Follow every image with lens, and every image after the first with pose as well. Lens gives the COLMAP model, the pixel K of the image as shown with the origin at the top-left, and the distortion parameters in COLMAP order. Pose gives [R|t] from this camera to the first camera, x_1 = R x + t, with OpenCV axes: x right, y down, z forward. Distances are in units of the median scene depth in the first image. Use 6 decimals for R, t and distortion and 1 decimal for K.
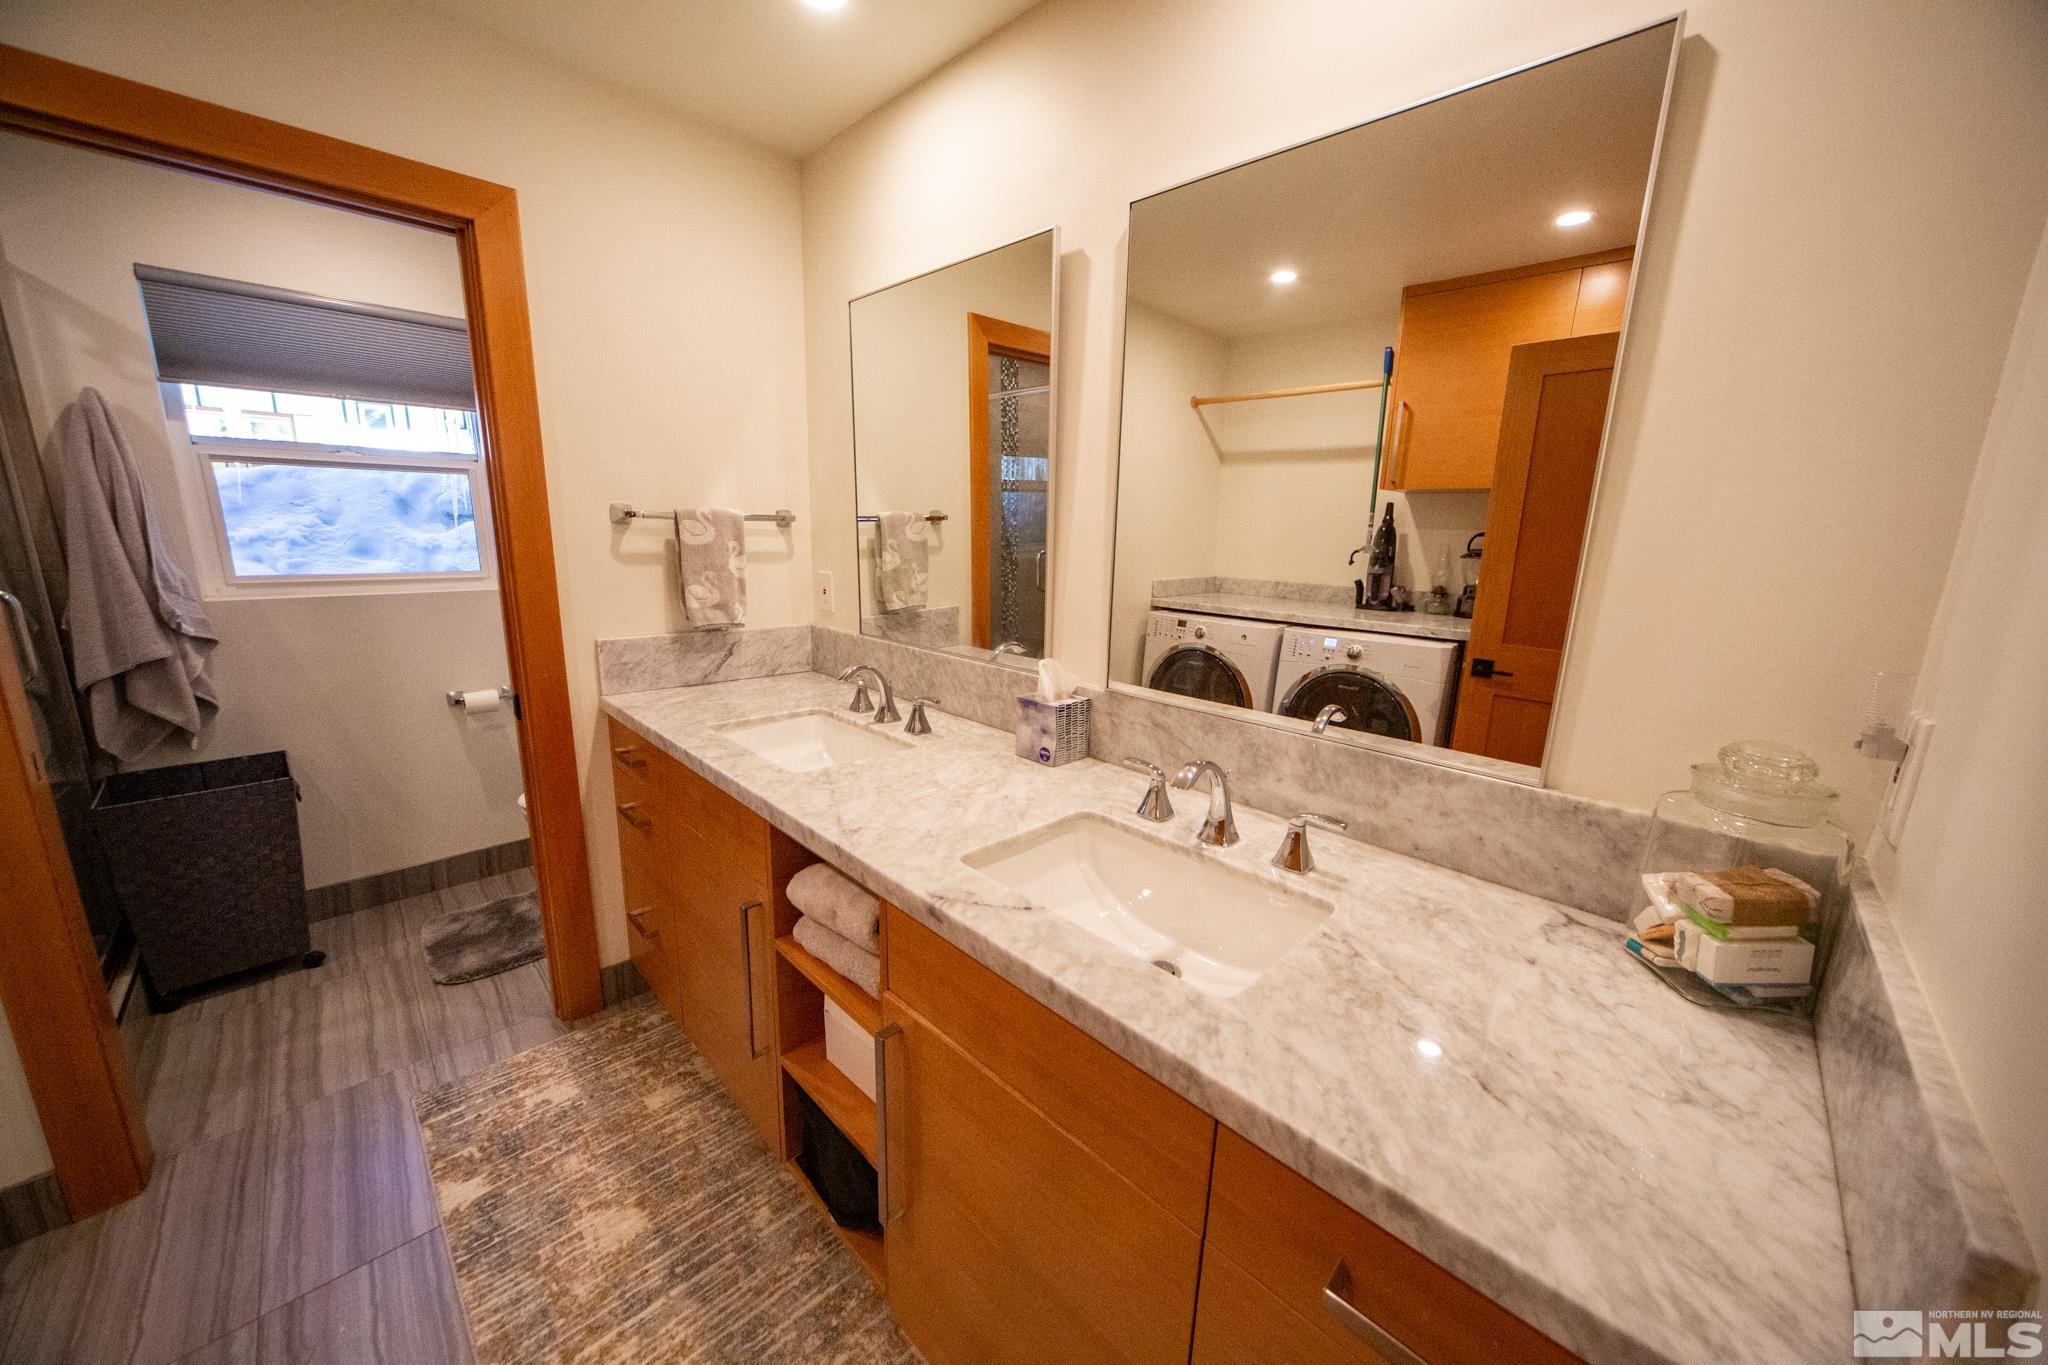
lens RADIAL K [[720.9, 0, 1029.6], [0, 720.9, 682.1], [0, 0, 1]] dist [-0.015057, 0.002875]
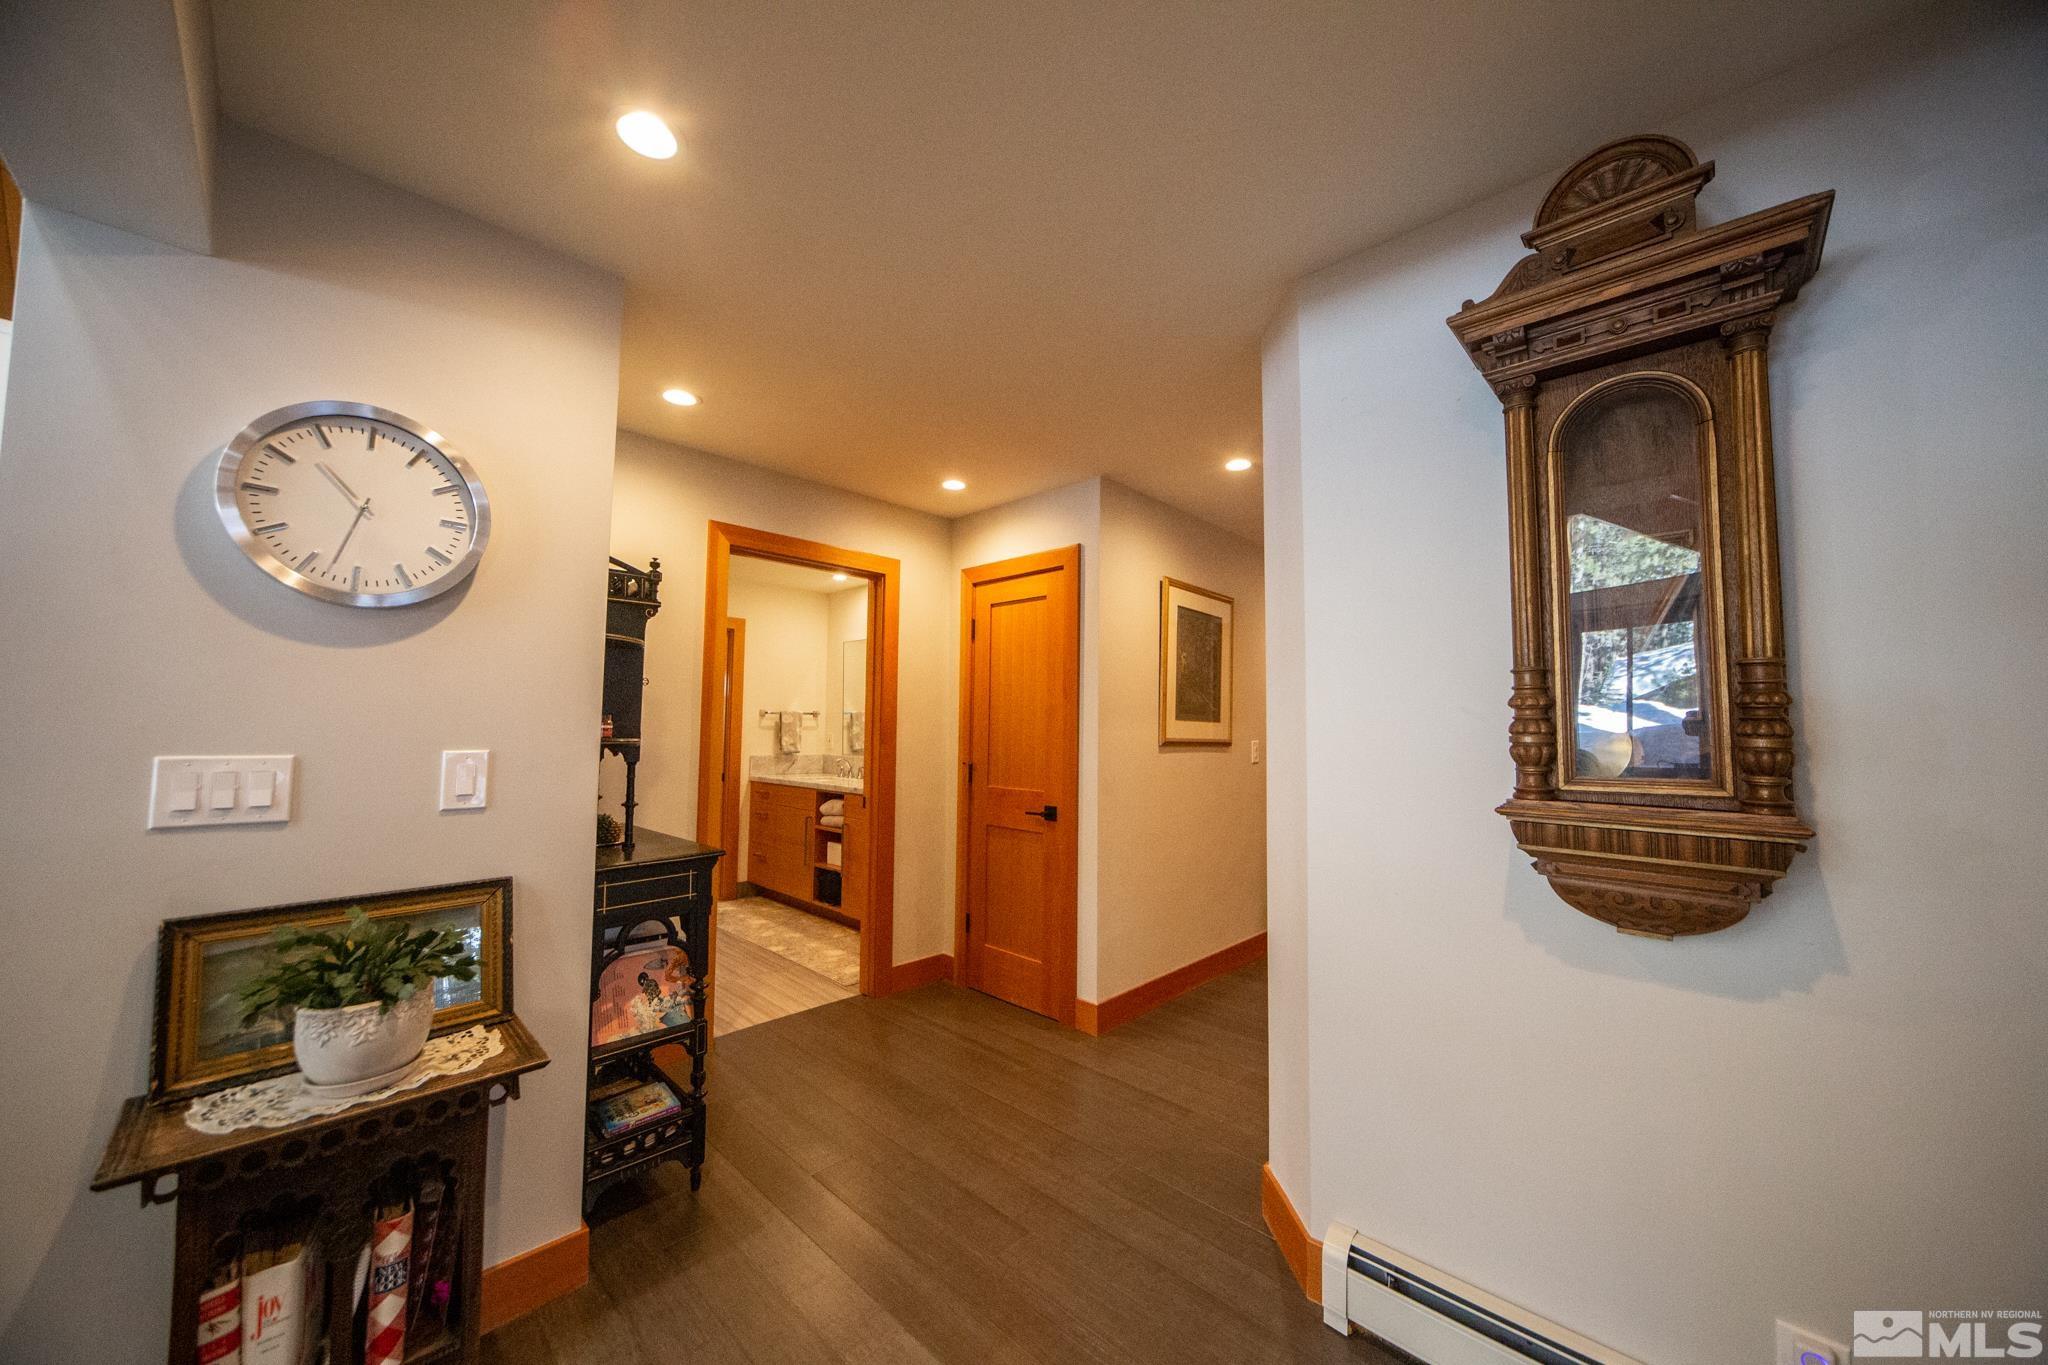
lens RADIAL K [[720.9, 0, 1029.6], [0, 720.9, 682.1], [0, 0, 1]] dist [-0.015057, 0.002875]
pose [[0.999525, -0.017036, 0.025700, 0.431873], [0.023422, 0.961589, -0.273491, 0.456582], [-0.020054, 0.273963, 0.961531, -1.811820]]
